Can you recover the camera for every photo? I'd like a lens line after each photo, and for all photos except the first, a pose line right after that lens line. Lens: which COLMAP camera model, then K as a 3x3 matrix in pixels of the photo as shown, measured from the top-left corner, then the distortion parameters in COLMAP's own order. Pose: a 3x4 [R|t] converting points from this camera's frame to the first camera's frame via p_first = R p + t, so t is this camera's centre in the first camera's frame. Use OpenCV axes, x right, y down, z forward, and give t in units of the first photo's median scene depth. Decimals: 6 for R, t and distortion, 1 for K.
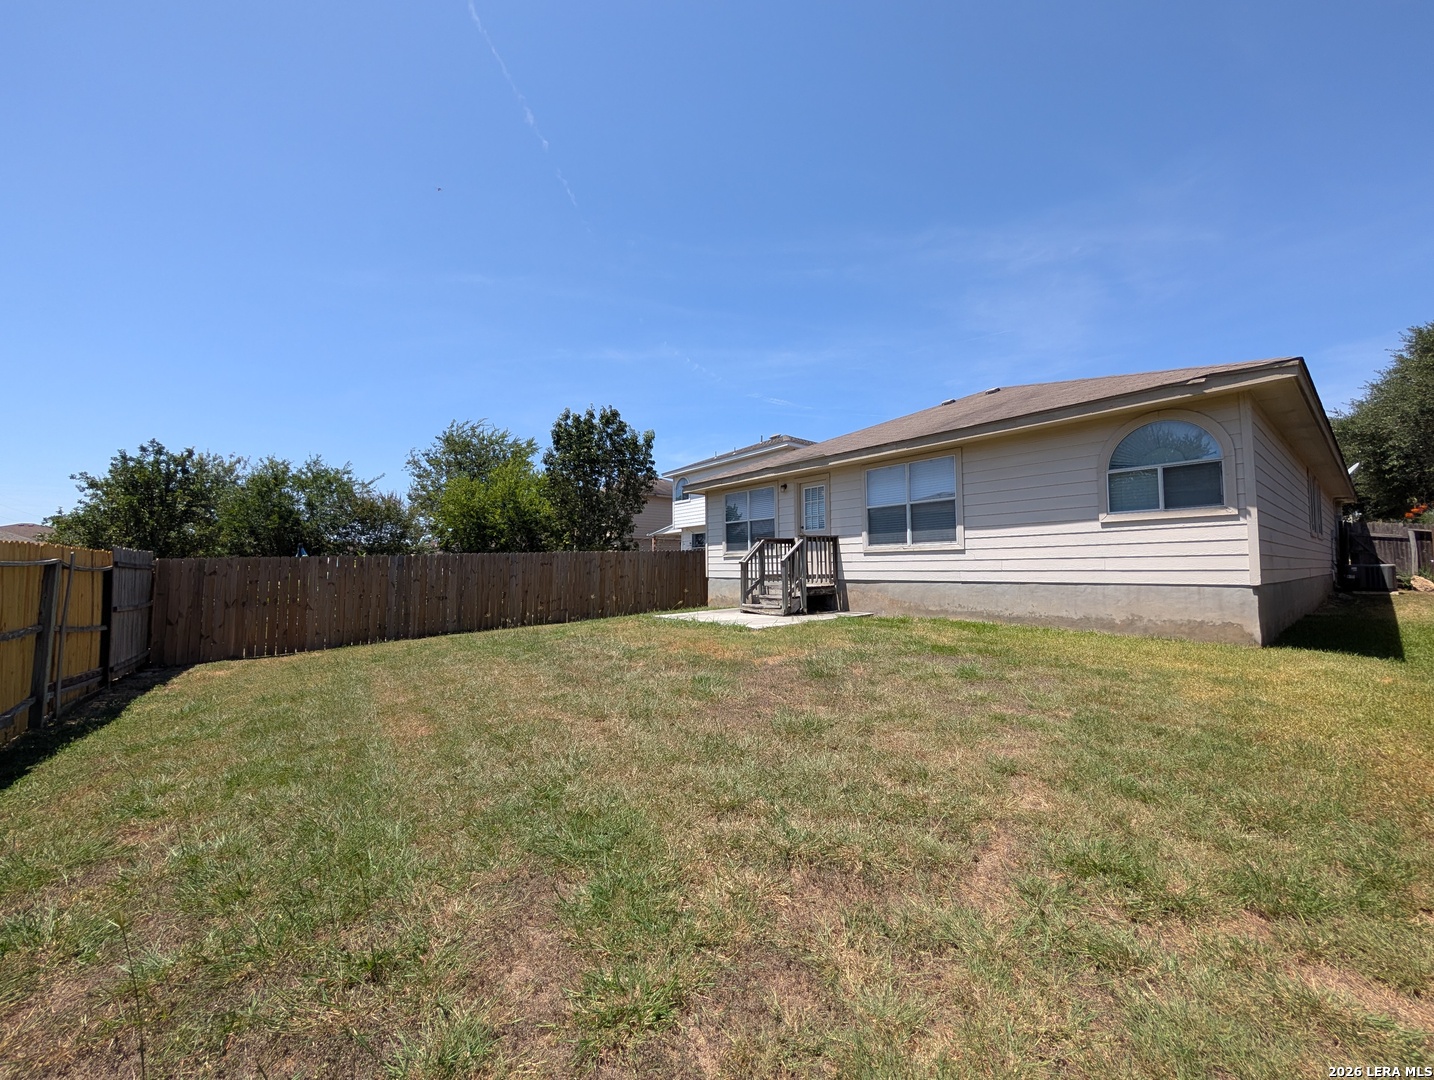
lens RADIAL K [[534.6, 0, 723.5], [0, 534.6, 536.6], [0, 0, 1]] dist [-0.002248, -0.000253]
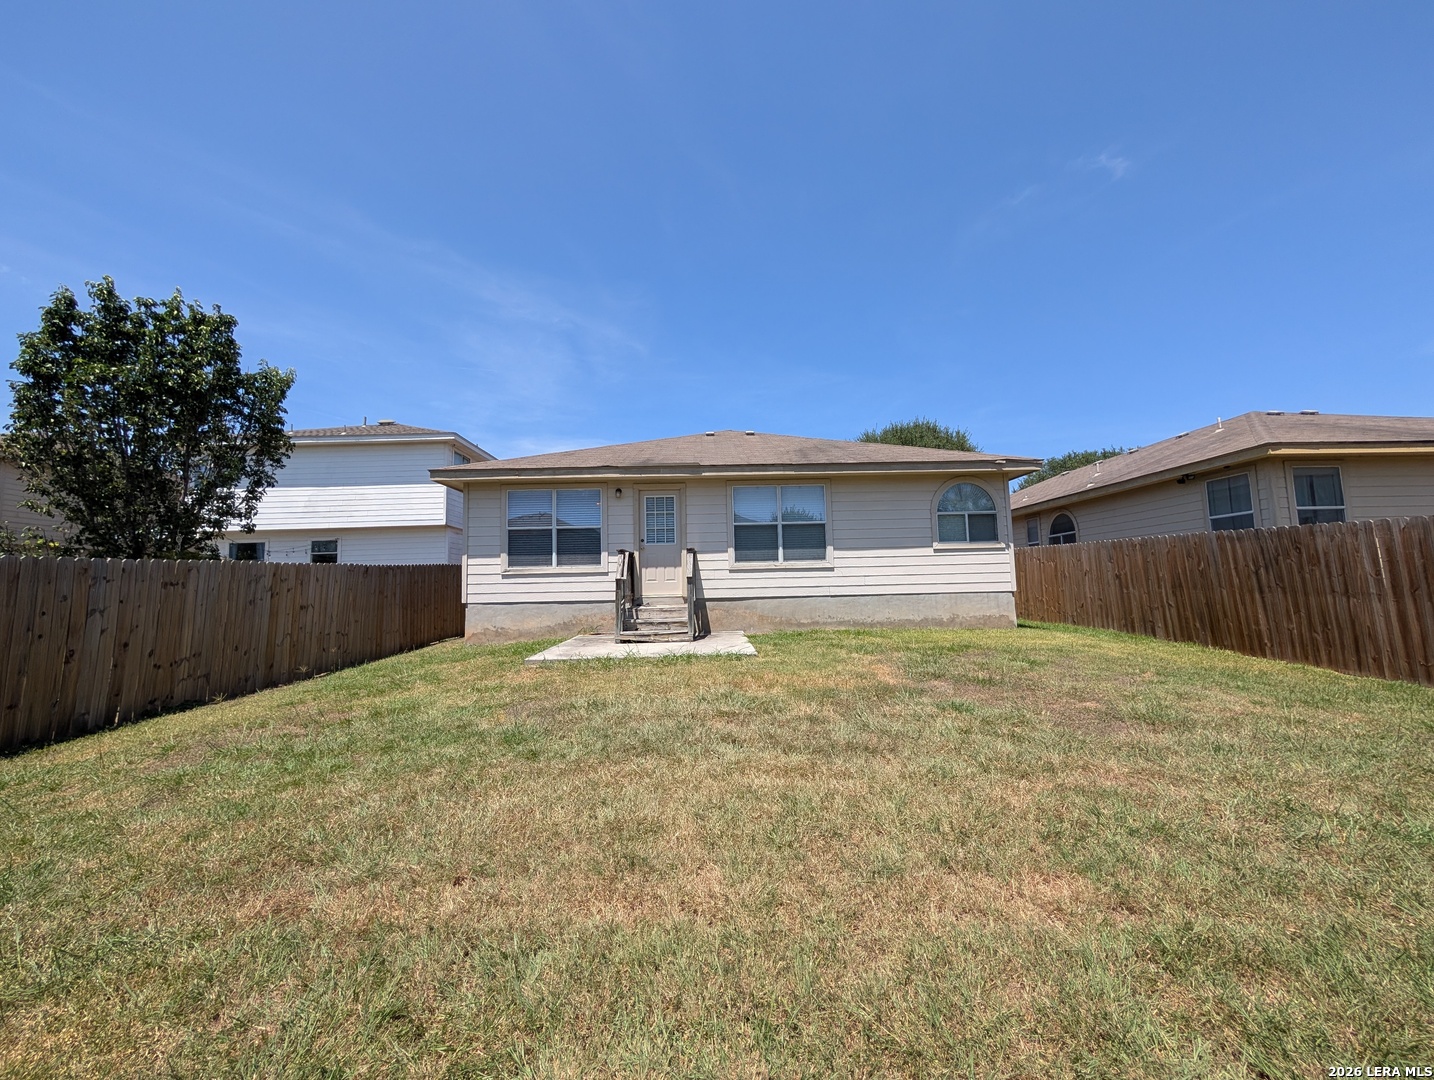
lens RADIAL K [[534.6, 0, 720.6], [0, 534.6, 541.2], [0, 0, 1]] dist [-0.002248, -0.000253]
pose [[0.623232, 0.061300, 0.779630, -0.547942], [-0.027824, 0.998030, -0.056231, 0.035989], [-0.781542, 0.013353, 0.623710, 0.434011]]
